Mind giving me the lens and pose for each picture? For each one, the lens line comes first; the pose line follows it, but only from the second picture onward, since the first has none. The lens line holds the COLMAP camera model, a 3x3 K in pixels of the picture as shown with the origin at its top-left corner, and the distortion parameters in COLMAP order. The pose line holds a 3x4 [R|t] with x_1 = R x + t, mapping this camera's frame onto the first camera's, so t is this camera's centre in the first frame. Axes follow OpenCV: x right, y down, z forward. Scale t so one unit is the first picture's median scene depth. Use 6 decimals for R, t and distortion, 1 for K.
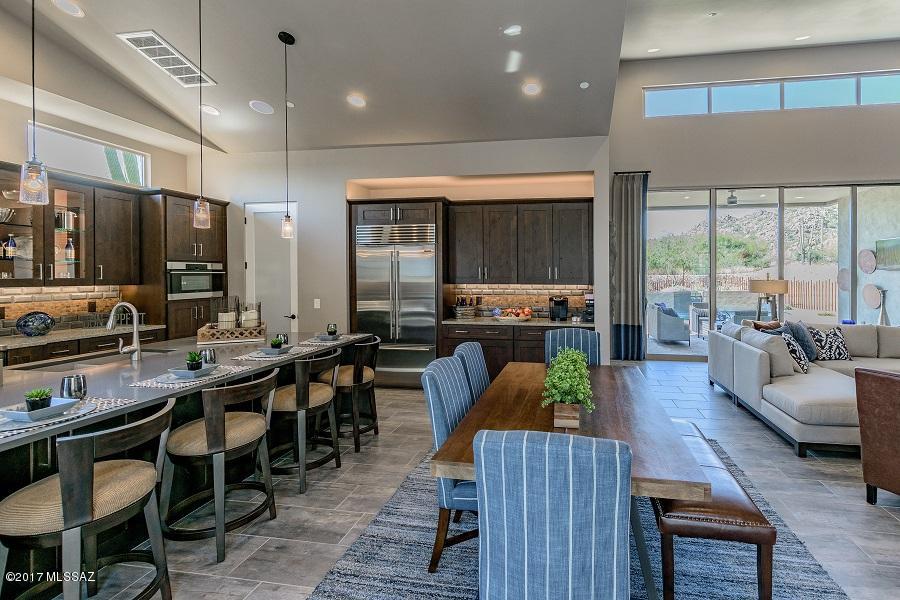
lens RADIAL K [[419.3, 0, 500.9], [0, 419.3, 276.6], [0, 0, 1]] dist [0.002283, -0.000415]
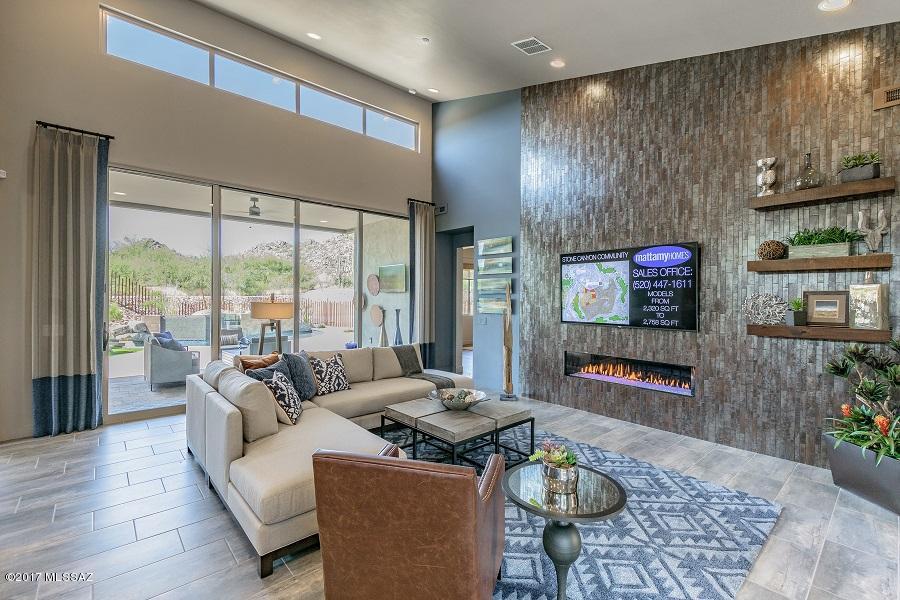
lens RADIAL K [[400.3, 0, 449.5], [0, 400.3, 284.4], [0, 0, 1]] dist [-0.001508, -0.000285]
pose [[0.633576, 0.028656, 0.773150, 0.274202], [-0.003036, 0.999398, -0.034554, -0.000548], [-0.773675, 0.019545, 0.633281, 0.257139]]
